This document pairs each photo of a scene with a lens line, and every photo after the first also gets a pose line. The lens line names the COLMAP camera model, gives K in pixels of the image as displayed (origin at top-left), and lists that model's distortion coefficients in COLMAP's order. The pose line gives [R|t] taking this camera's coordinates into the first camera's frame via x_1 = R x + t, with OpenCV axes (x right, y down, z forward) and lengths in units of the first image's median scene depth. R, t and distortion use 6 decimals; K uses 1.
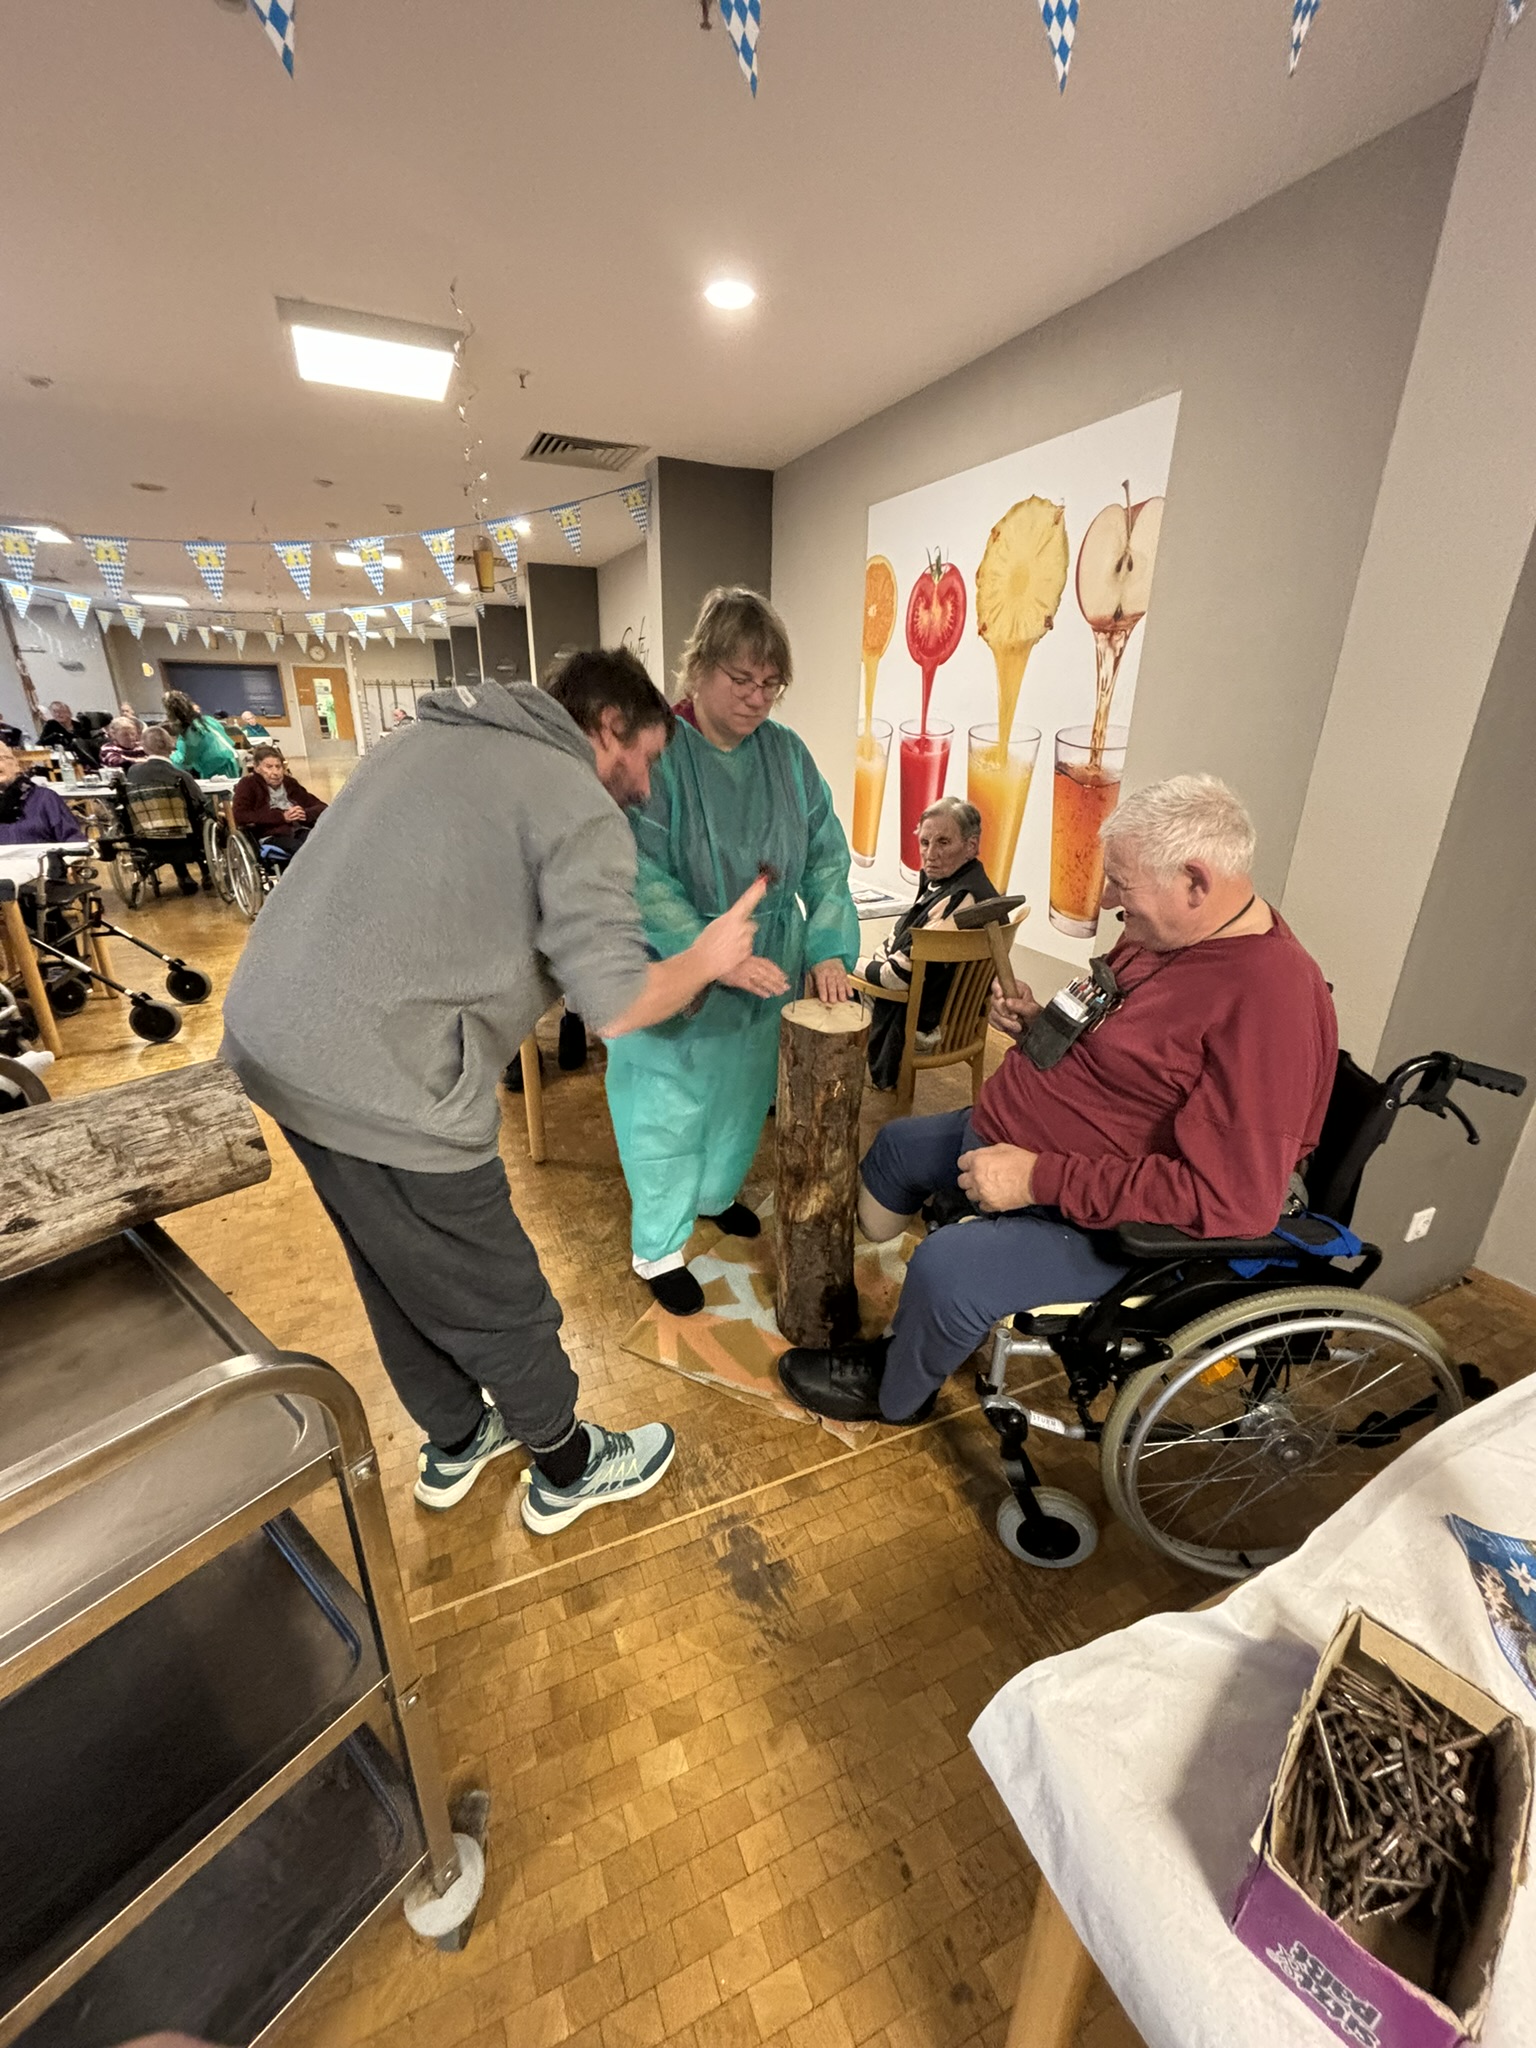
lens RADIAL K [[833.4, 0, 768.0], [0, 833.4, 1024.0], [0, 0, 1]] dist [0.017204, -0.000036]
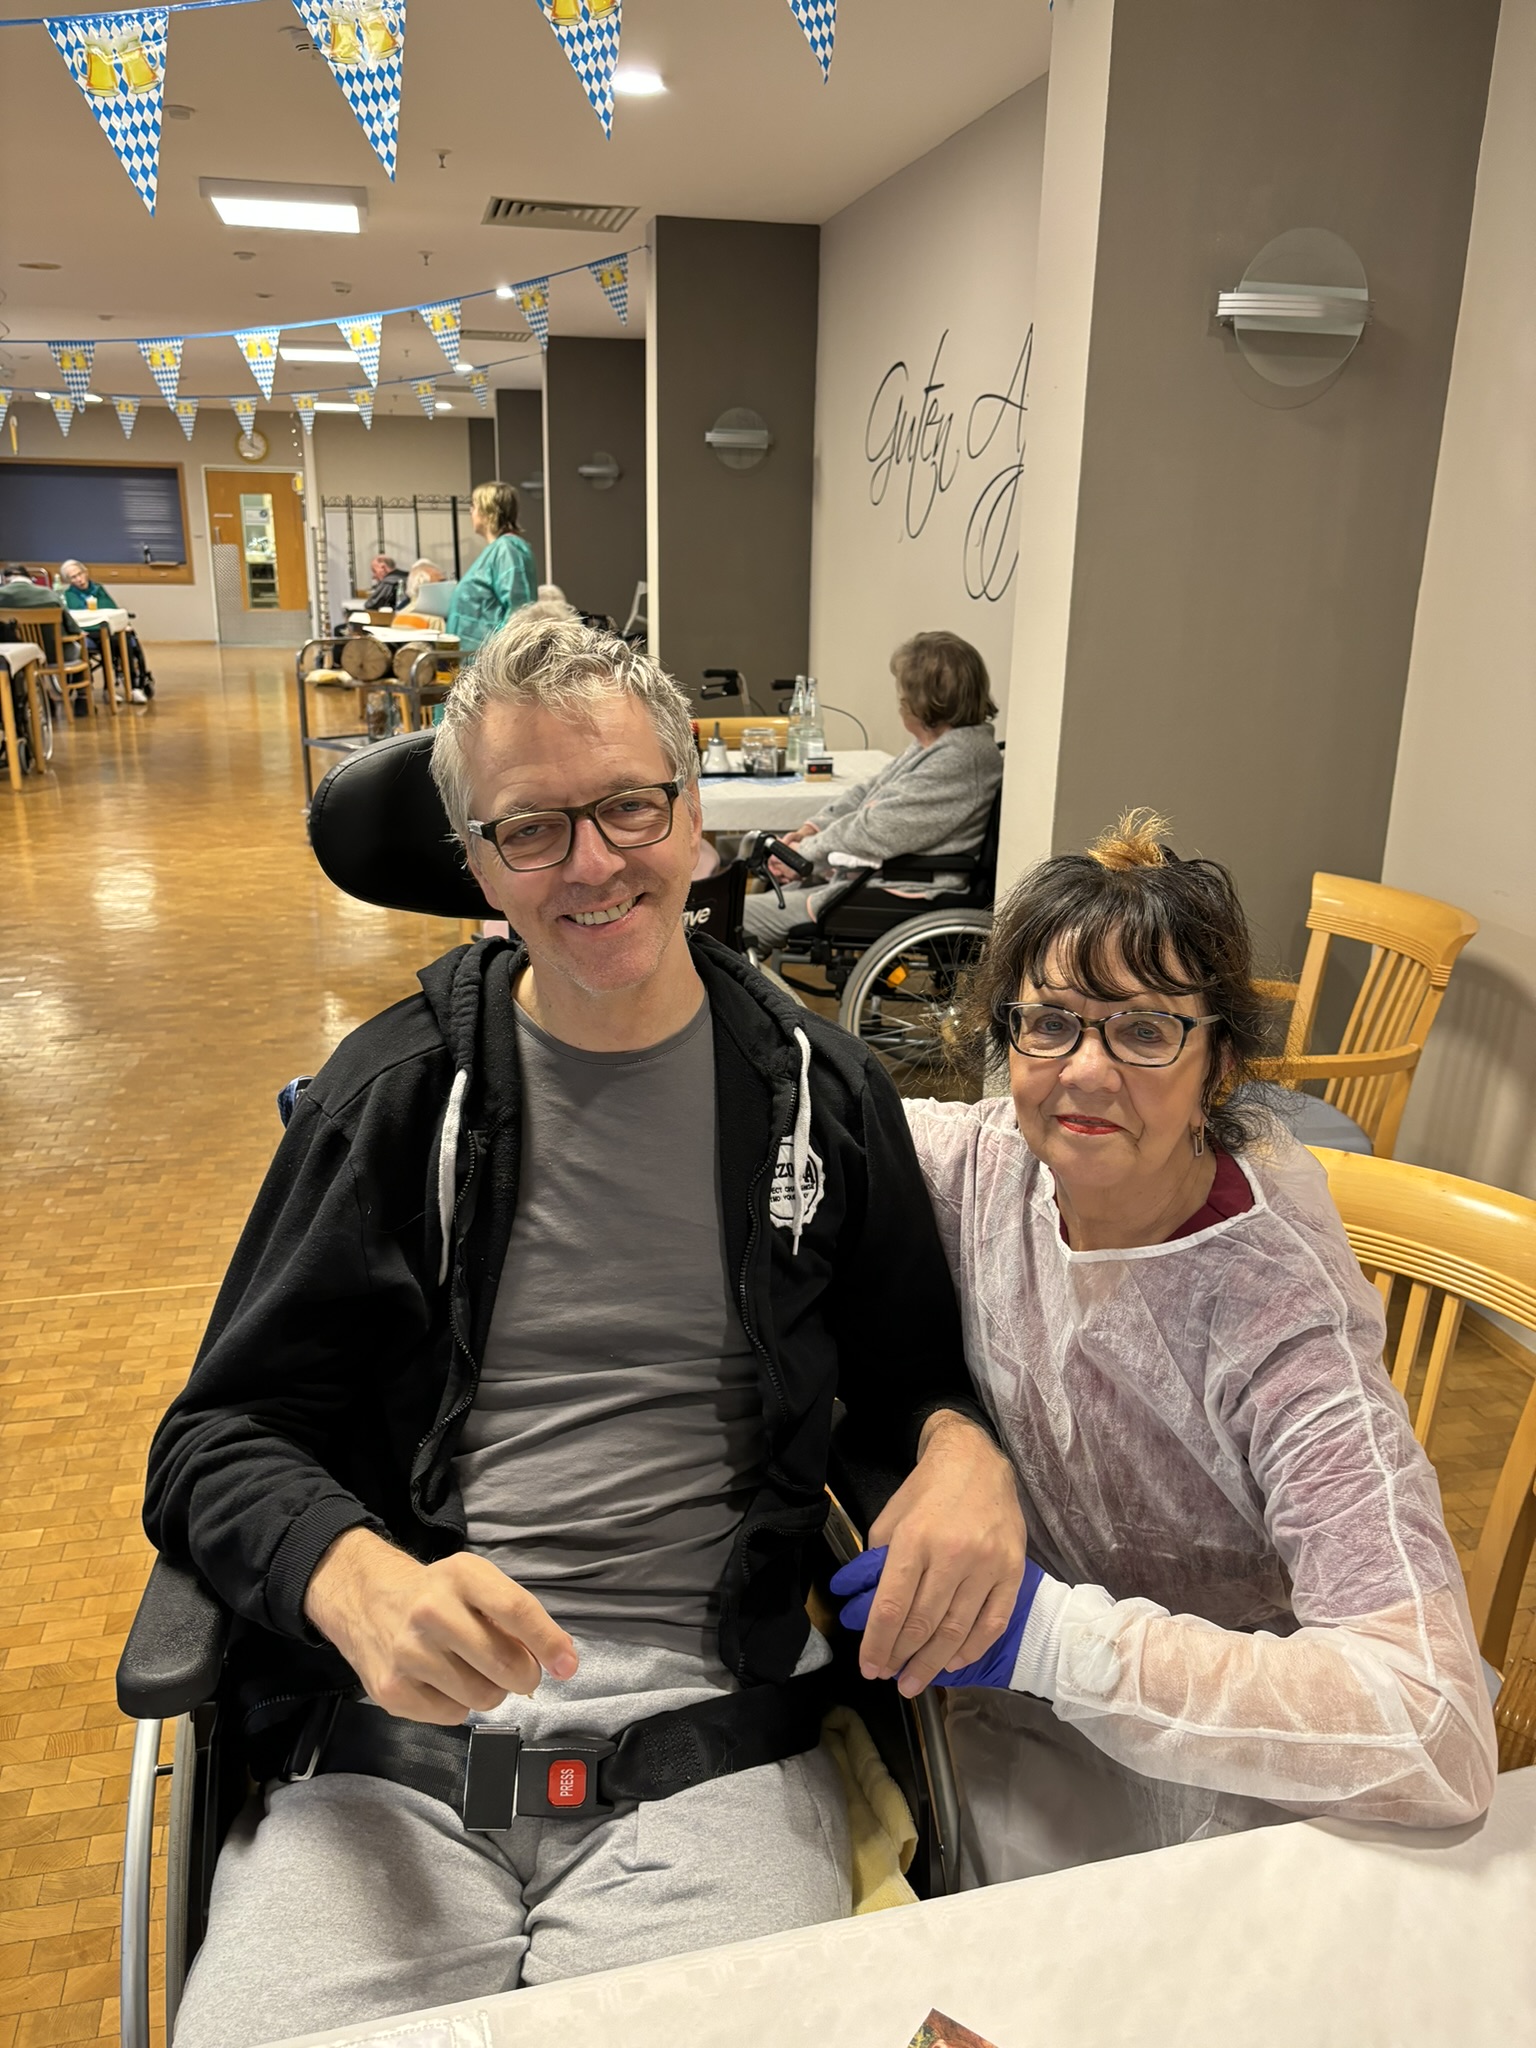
lens RADIAL K [[1548.5, 0, 768.0], [0, 1548.5, 1024.0], [0, 0, 1]] dist [0.001669, 0.009713]
pose [[0.981048, 0.067437, -0.181649, -0.068371], [-0.078636, 0.995376, -0.055164, -0.124021], [0.177089, 0.068402, 0.981815, 0.300171]]
